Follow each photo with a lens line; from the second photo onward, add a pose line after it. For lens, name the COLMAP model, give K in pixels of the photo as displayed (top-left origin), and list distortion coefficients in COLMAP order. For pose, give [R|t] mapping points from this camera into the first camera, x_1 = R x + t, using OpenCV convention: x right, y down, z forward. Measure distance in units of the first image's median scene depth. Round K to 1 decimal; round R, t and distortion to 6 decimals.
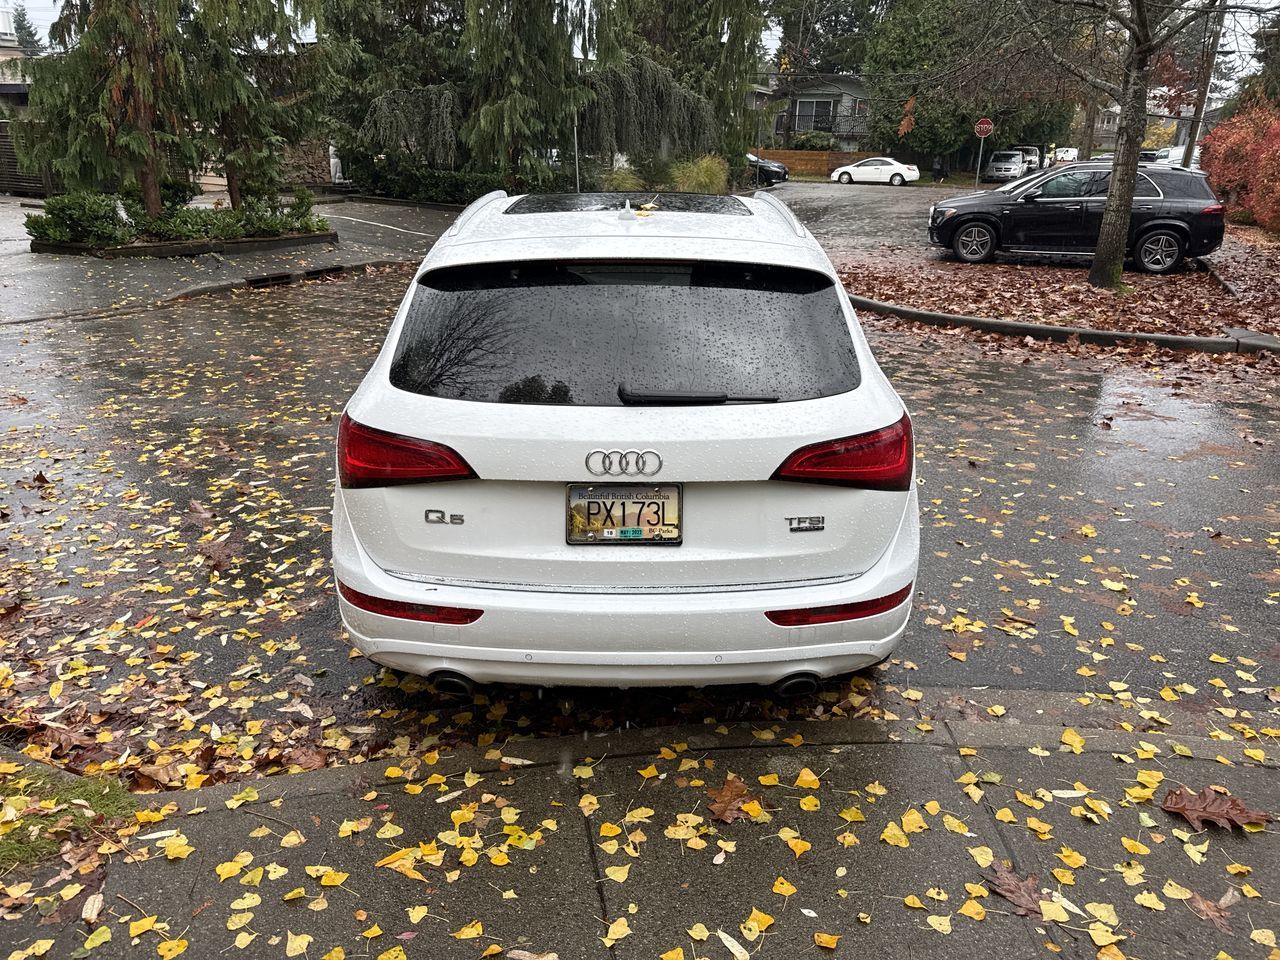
lens RADIAL K [[896.5, 0, 637.3], [0, 896.5, 486.1], [0, 0, 1]] dist [0.029649, -0.037721]
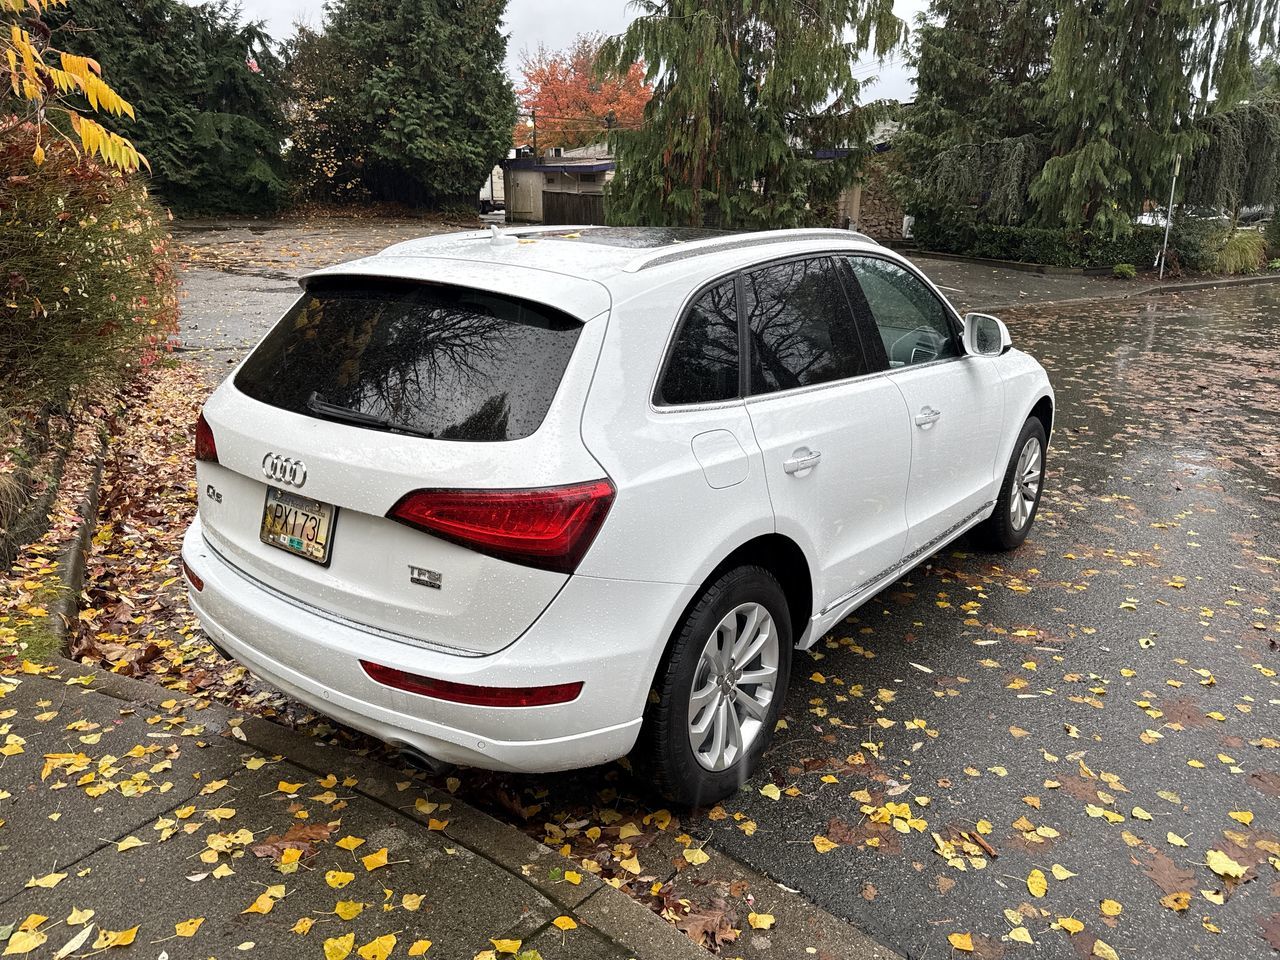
lens RADIAL K [[896.5, 0, 638.9], [0, 896.5, 492.6], [0, 0, 1]] dist [0.029649, -0.037721]
pose [[0.783632, 0.183486, -0.593510, 0.198256], [-0.214649, 0.976516, 0.018486, -0.023281], [0.582965, 0.112910, 0.804614, 0.091102]]
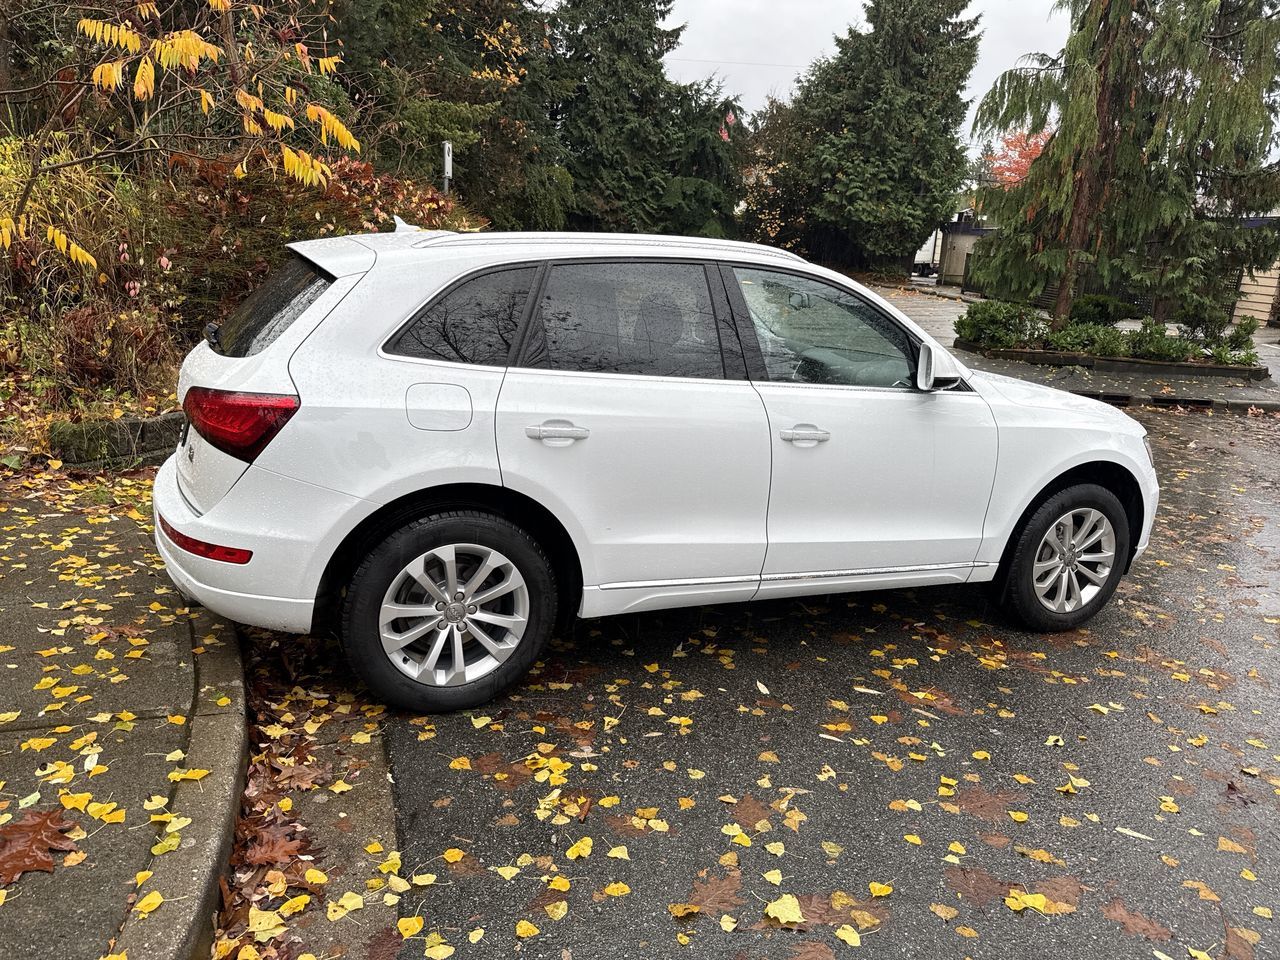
lens RADIAL K [[896.5, 0, 640.8], [0, 896.5, 502.5], [0, 0, 1]] dist [0.029649, -0.037721]
pose [[0.393453, 0.252180, -0.884081, 0.341014], [-0.364337, 0.925675, 0.101899, -0.054144], [0.844069, 0.282011, 0.456088, 0.220603]]
